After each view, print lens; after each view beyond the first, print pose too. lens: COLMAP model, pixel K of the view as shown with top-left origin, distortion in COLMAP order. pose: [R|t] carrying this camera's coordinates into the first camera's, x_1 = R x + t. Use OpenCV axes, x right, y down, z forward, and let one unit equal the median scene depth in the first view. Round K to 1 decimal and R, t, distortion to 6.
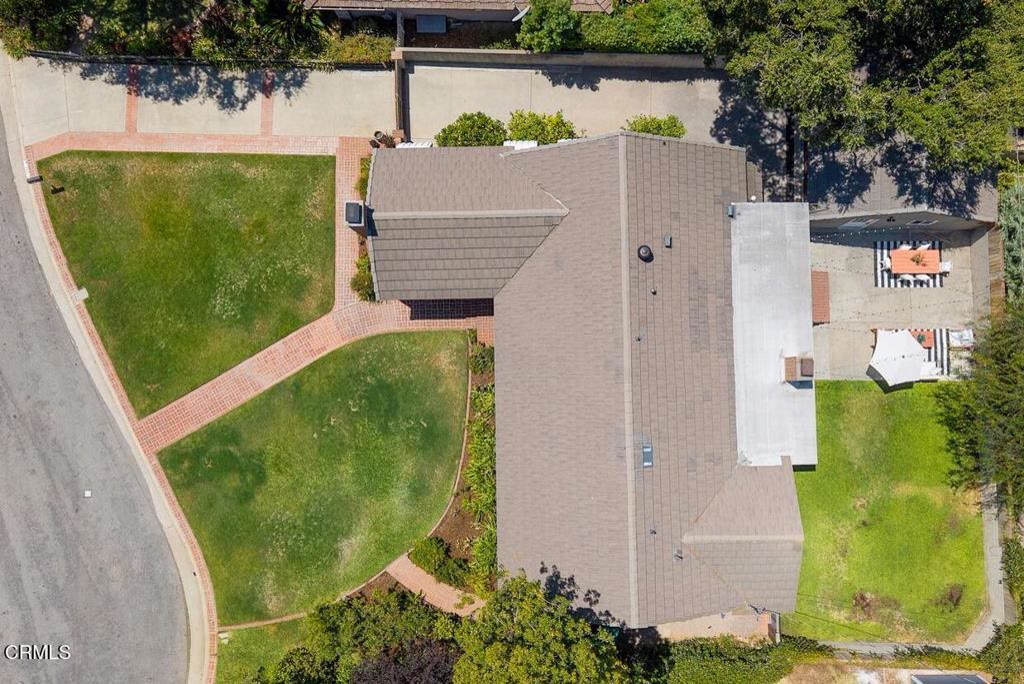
lens RADIAL K [[403.0, 0, 512.9], [0, 403.0, 336.0], [0, 0, 1]] dist [0.001323, 0.000438]
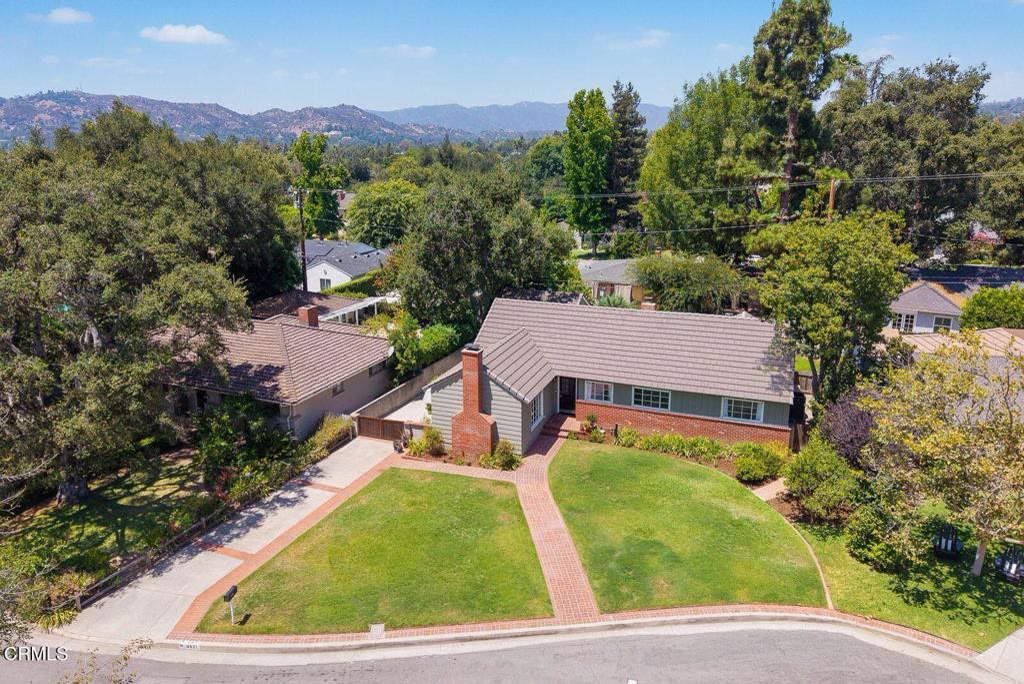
lens RADIAL K [[403.0, 0, 512.9], [0, 403.0, 336.0], [0, 0, 1]] dist [0.001323, 0.000438]
pose [[0.435680, -0.411265, 0.800653, -1.203106], [0.900039, 0.209564, -0.382116, 0.280653], [-0.010637, 0.887099, 0.461457, 0.119400]]
